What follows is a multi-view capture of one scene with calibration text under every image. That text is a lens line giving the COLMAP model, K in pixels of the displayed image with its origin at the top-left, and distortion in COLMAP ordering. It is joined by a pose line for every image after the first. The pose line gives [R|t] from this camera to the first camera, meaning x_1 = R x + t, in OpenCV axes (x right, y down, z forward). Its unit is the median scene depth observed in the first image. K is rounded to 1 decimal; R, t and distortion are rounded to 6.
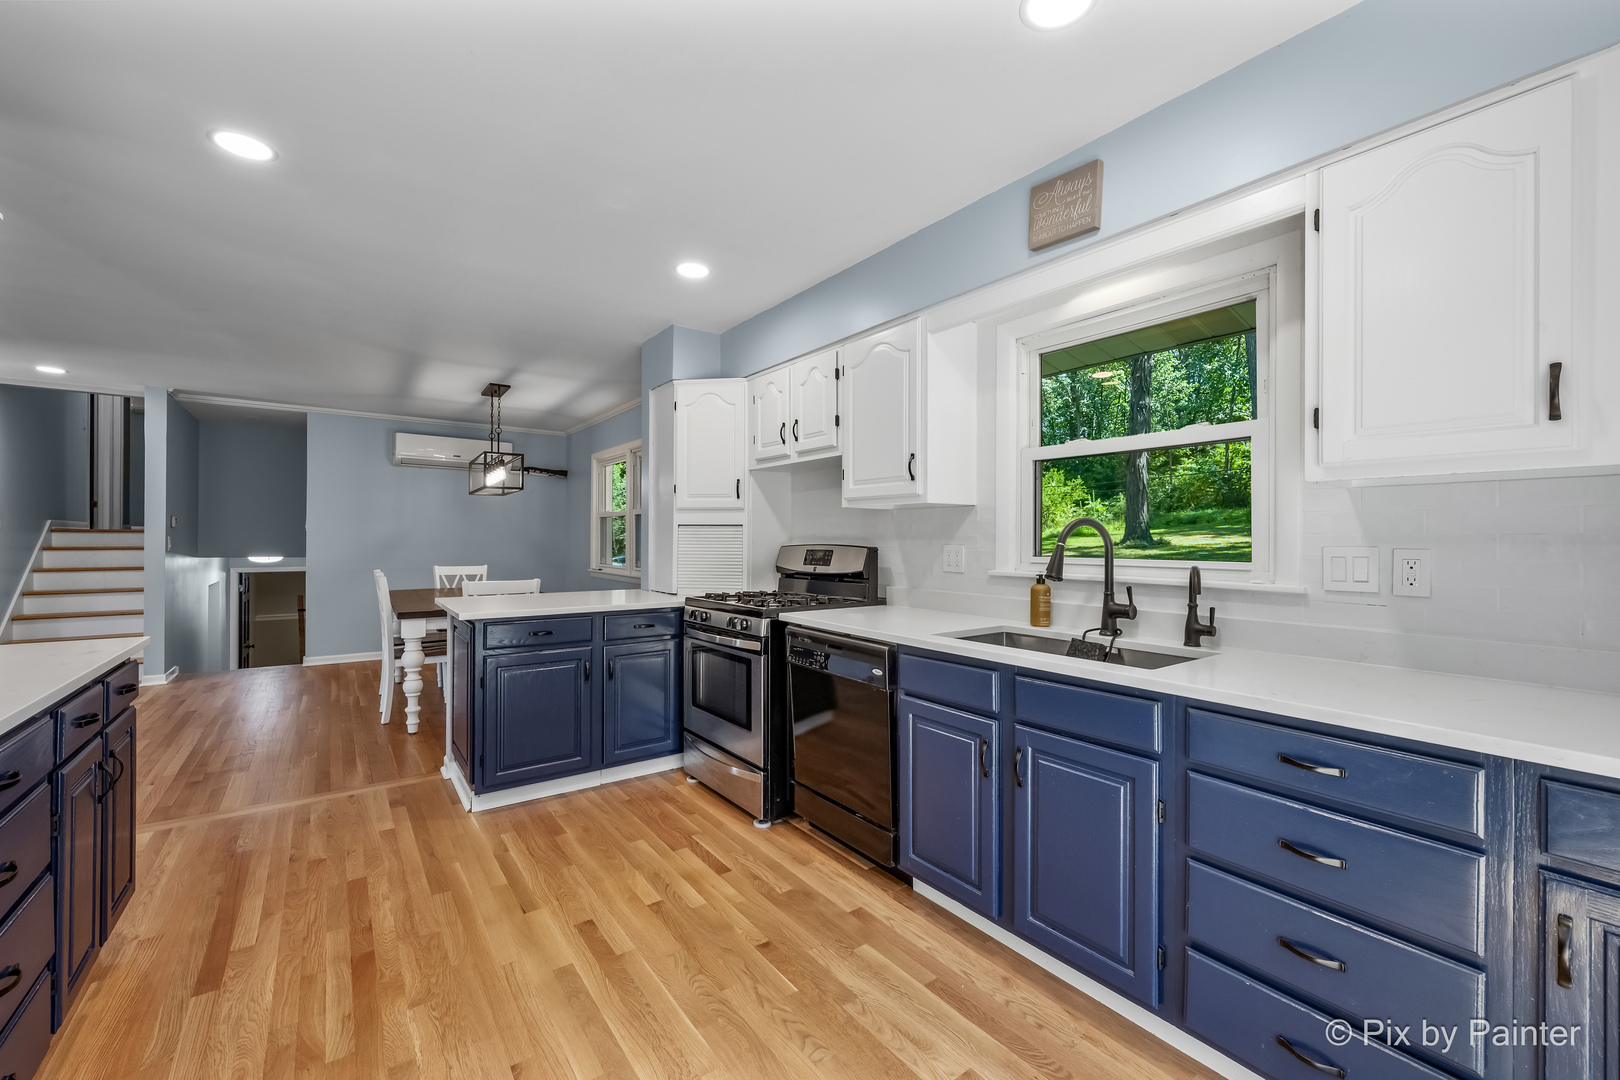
lens RADIAL K [[652.8, 0, 809.0], [0, 652.8, 537.5], [0, 0, 1]] dist [-0.000835, 0.000244]
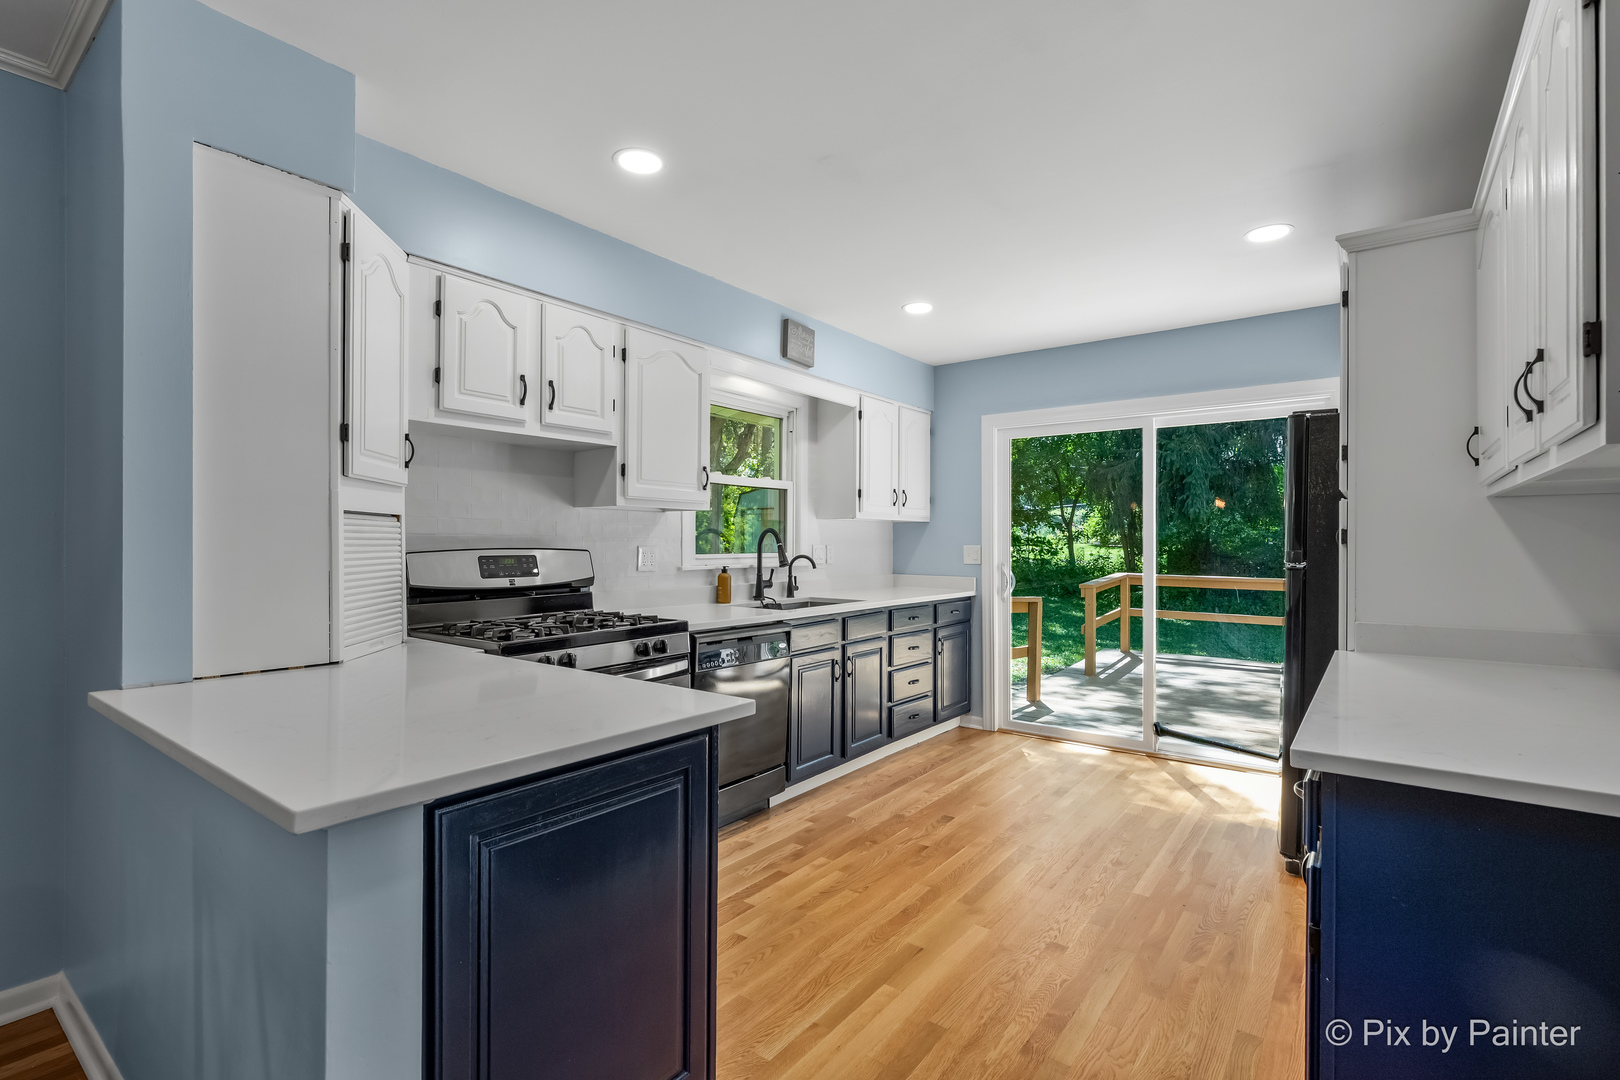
lens RADIAL K [[742.6, 0, 811.4], [0, 742.6, 545.9], [0, 0, 1]] dist [-0.000410, 0.000014]
pose [[-0.289031, -0.010114, 0.957266, -1.037657], [-0.006139, 0.999943, 0.008711, -0.001401], [-0.957300, -0.003359, -0.289076, 1.087251]]
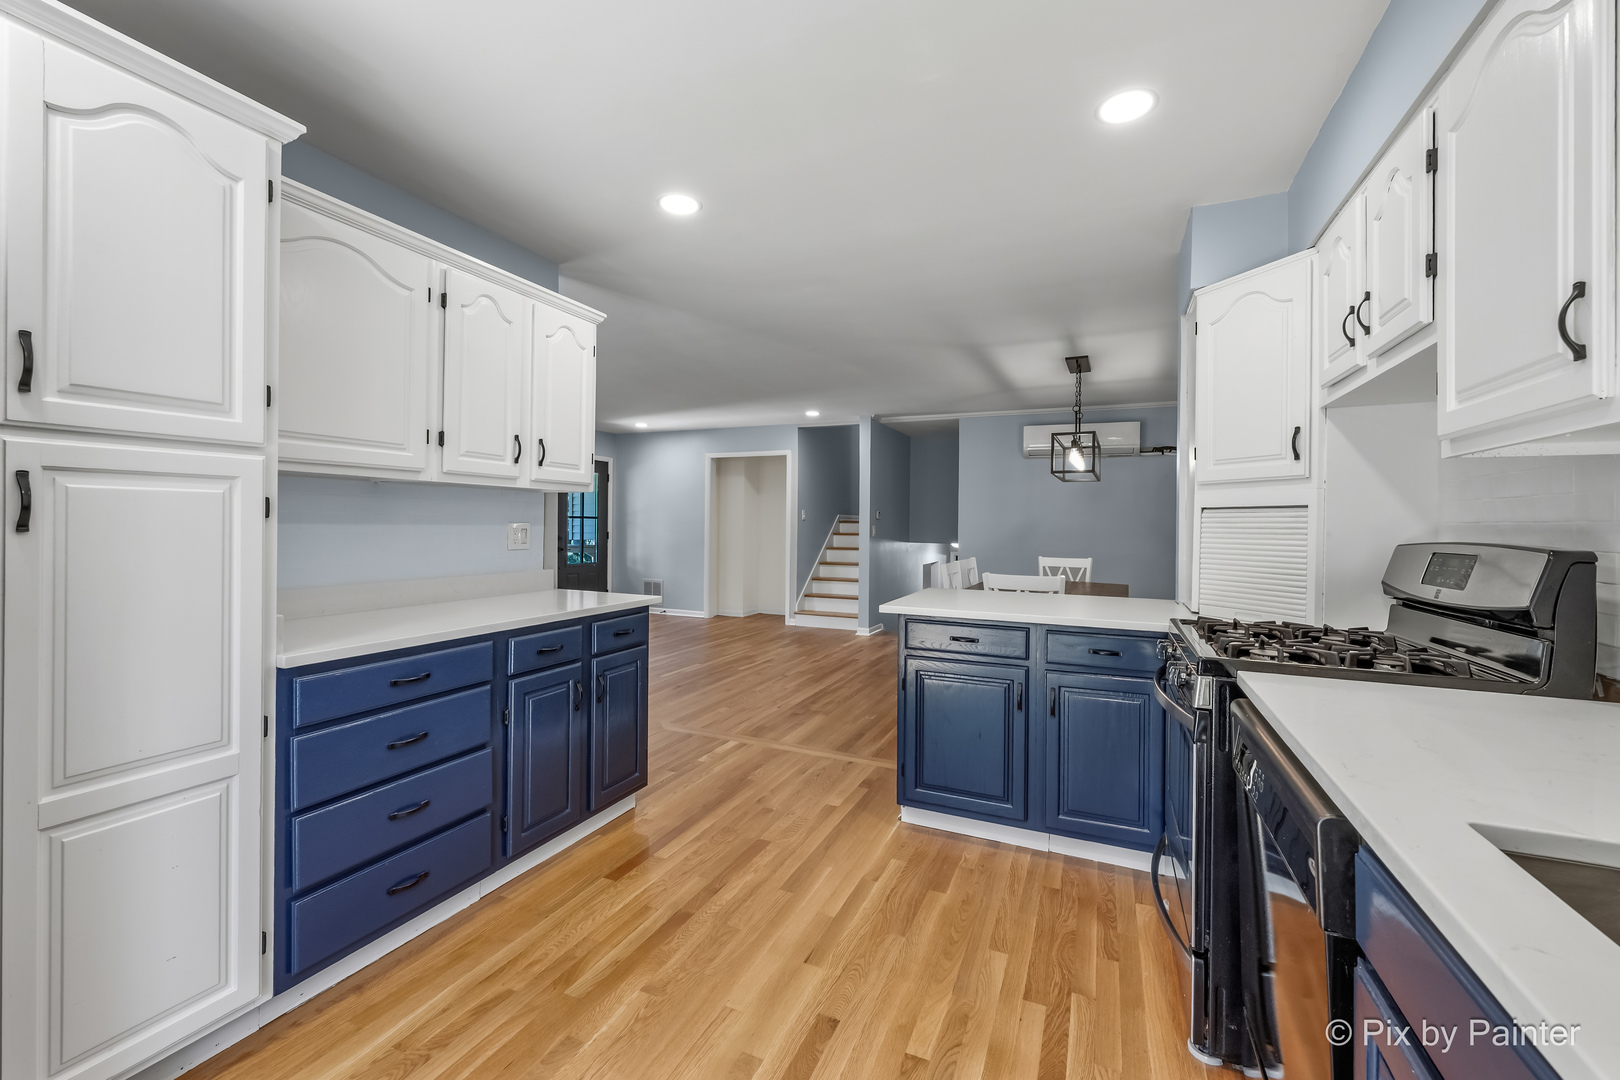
lens RADIAL K [[656.2, 0, 812.3], [0, 656.2, 525.9], [0, 0, 1]] dist [0.000197, 0.000108]
pose [[0.492944, 0.002487, -0.870058, 0.237048], [-0.007784, 0.999969, -0.001552, 0.003425], [0.870026, 0.007537, 0.492948, 0.433116]]
